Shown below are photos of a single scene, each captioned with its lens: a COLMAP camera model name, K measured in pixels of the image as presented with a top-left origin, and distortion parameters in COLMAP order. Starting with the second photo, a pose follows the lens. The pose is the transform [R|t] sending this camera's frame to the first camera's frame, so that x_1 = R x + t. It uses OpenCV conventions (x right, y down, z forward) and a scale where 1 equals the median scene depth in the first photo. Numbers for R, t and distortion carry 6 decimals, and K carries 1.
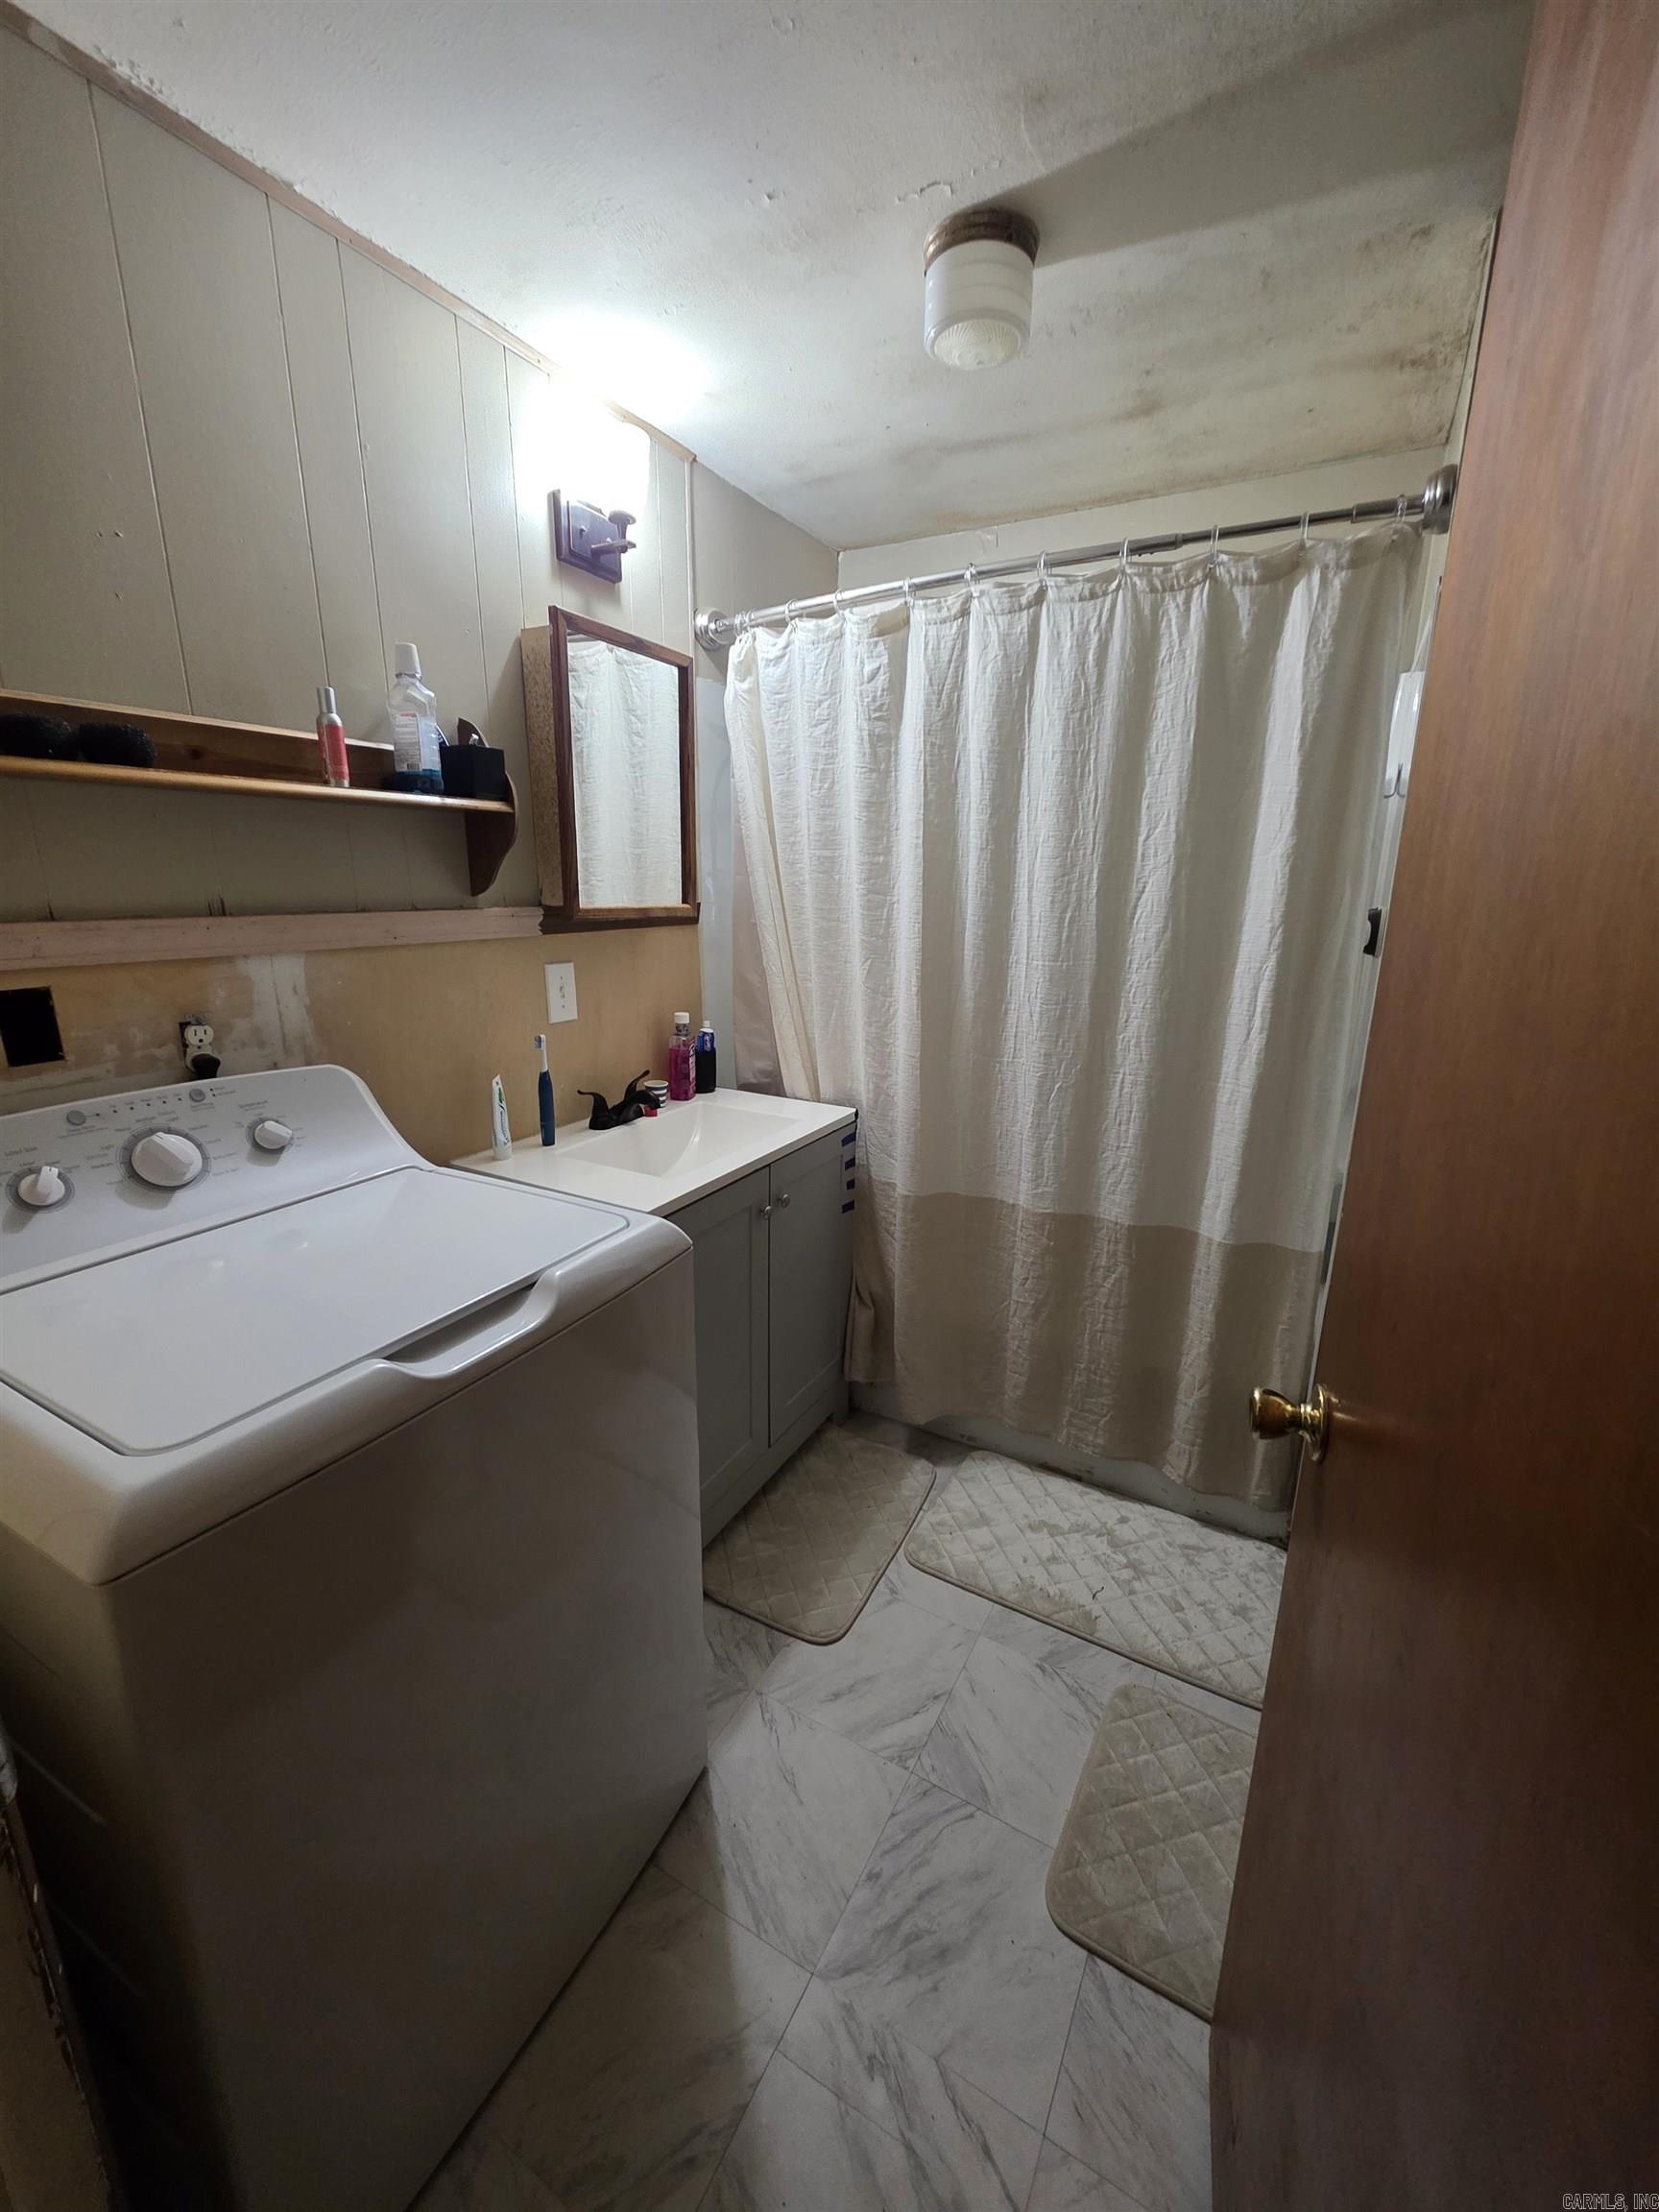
lens RADIAL K [[886.4, 0, 833.3], [0, 886.4, 1108.7], [0, 0, 1]] dist [0.001595, -0.000440]
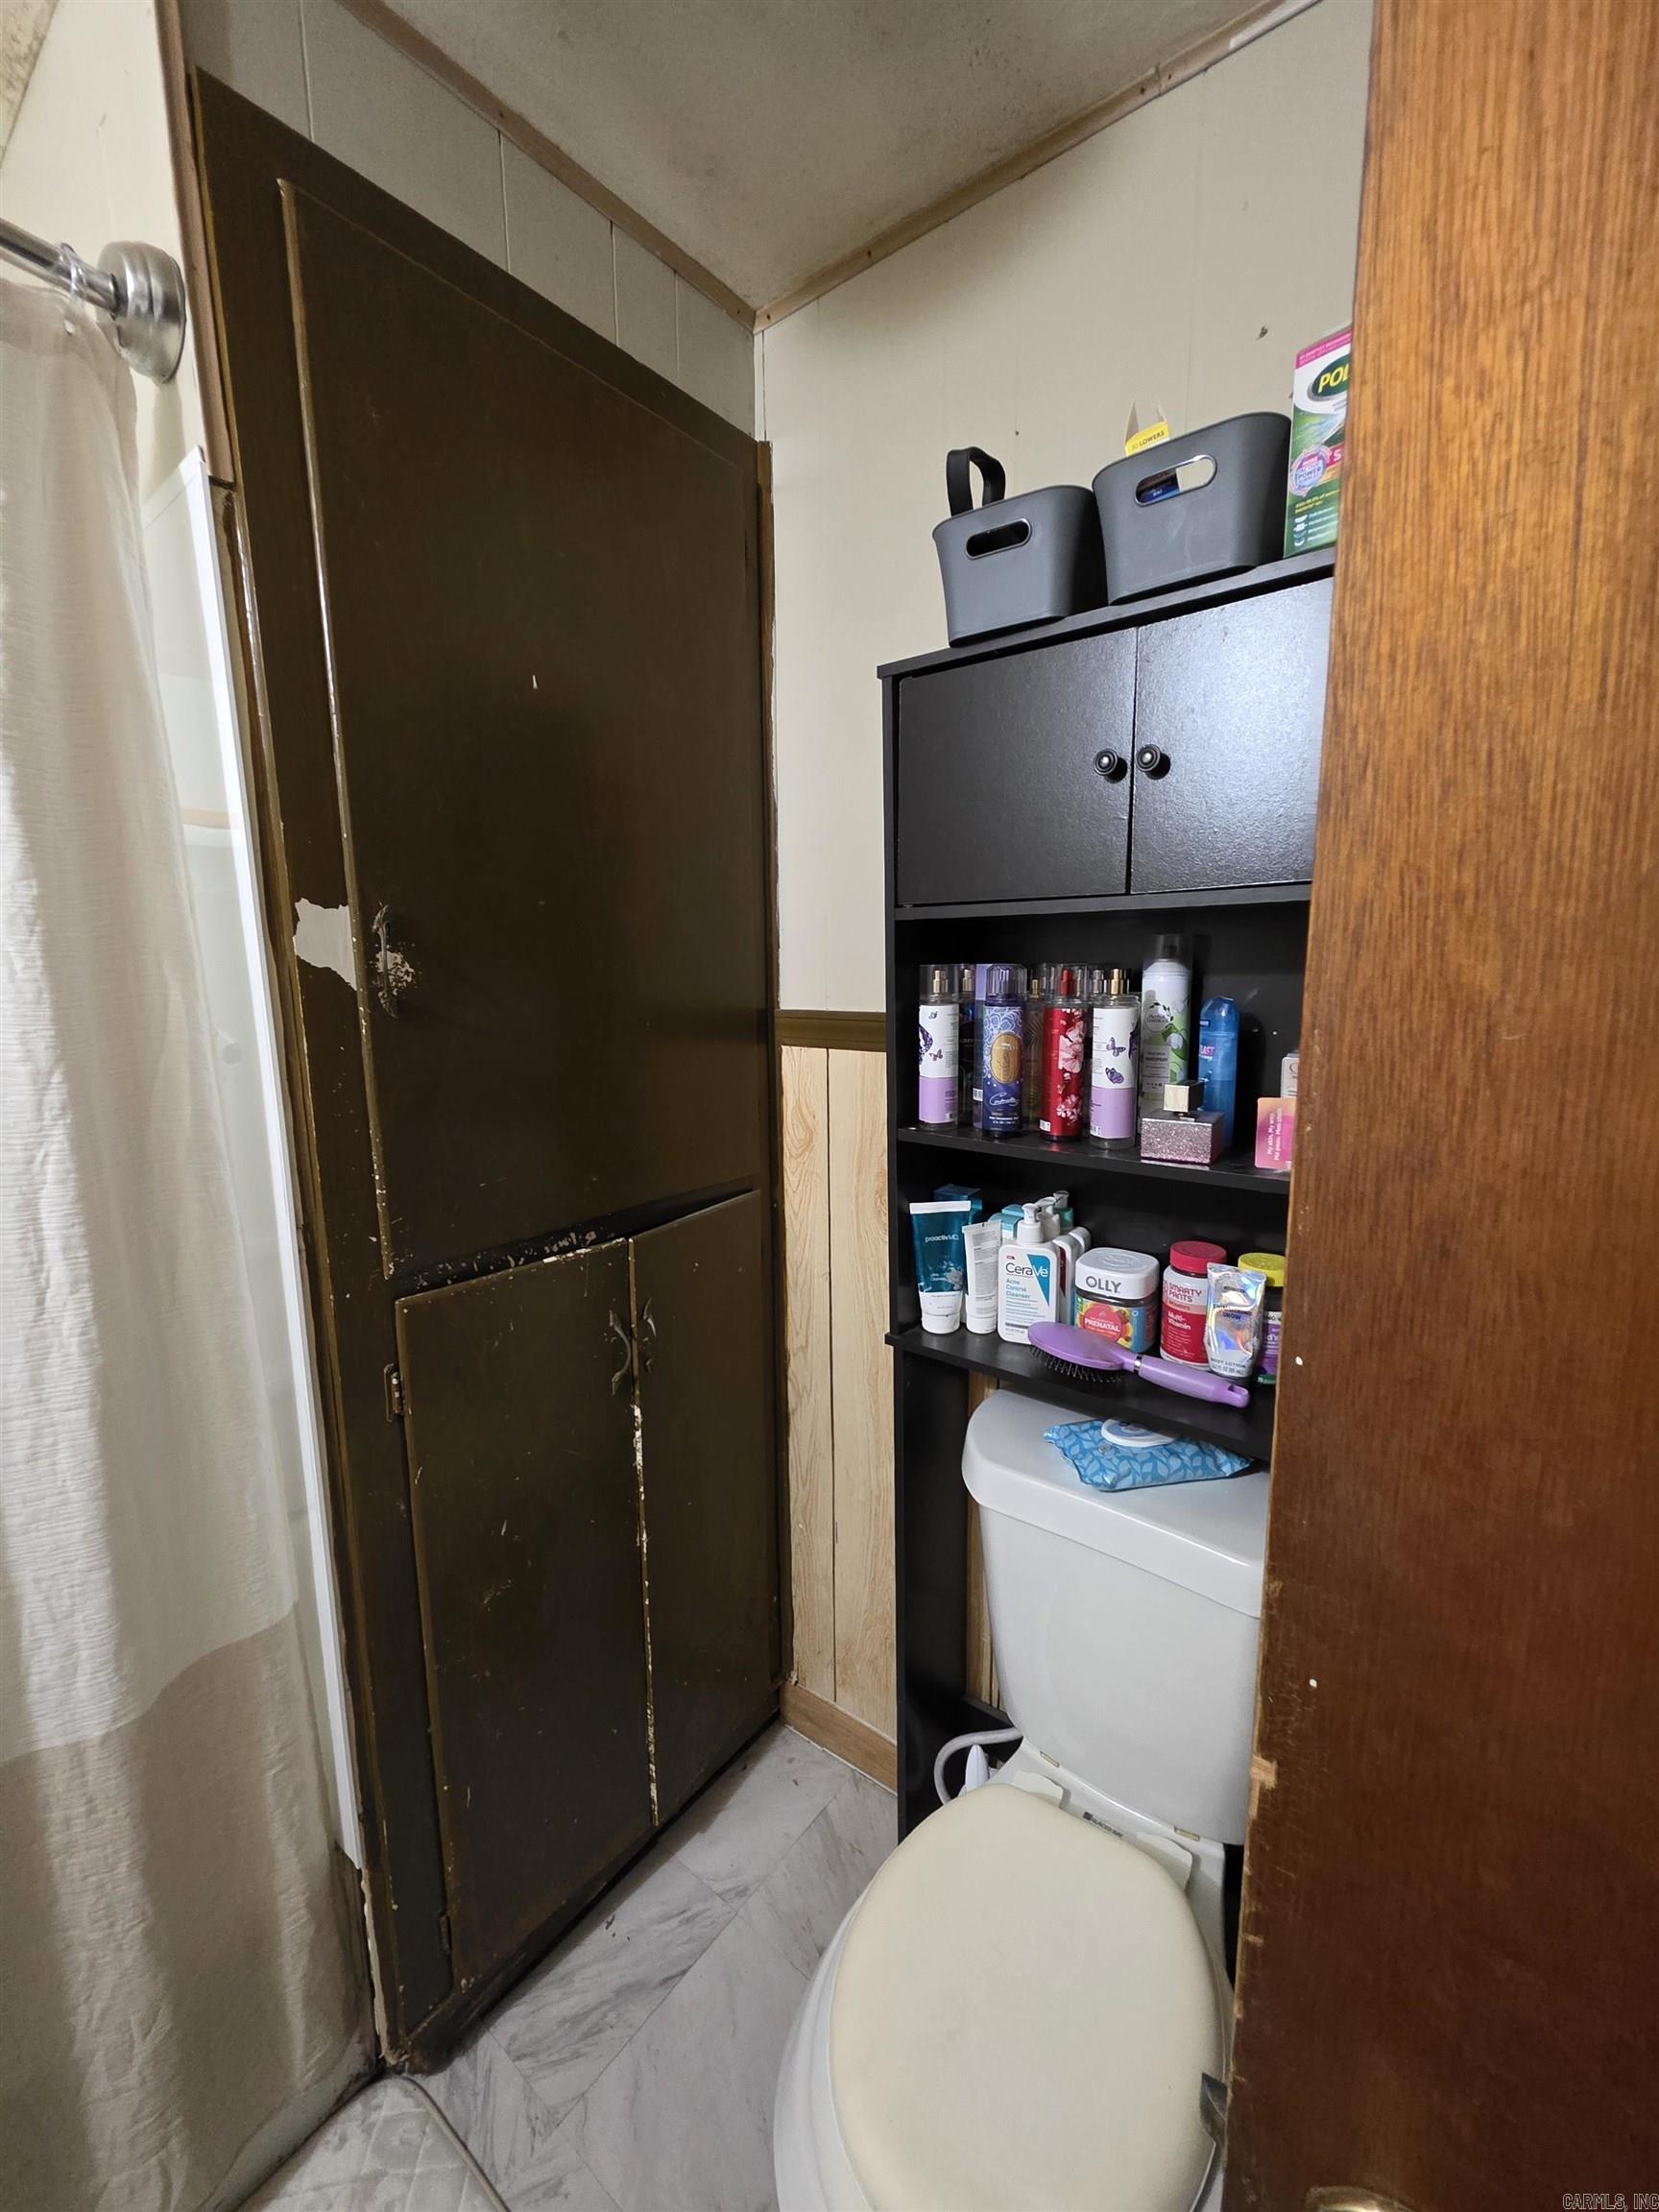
lens RADIAL K [[886.4, 0, 833.7], [0, 886.4, 1098.9], [0, 0, 1]] dist [0.001595, -0.000440]
pose [[0.135778, -0.161408, 0.977503, 0.086904], [0.269294, 0.955506, 0.120370, -0.120574], [-0.953439, 0.246892, 0.173203, 0.472012]]
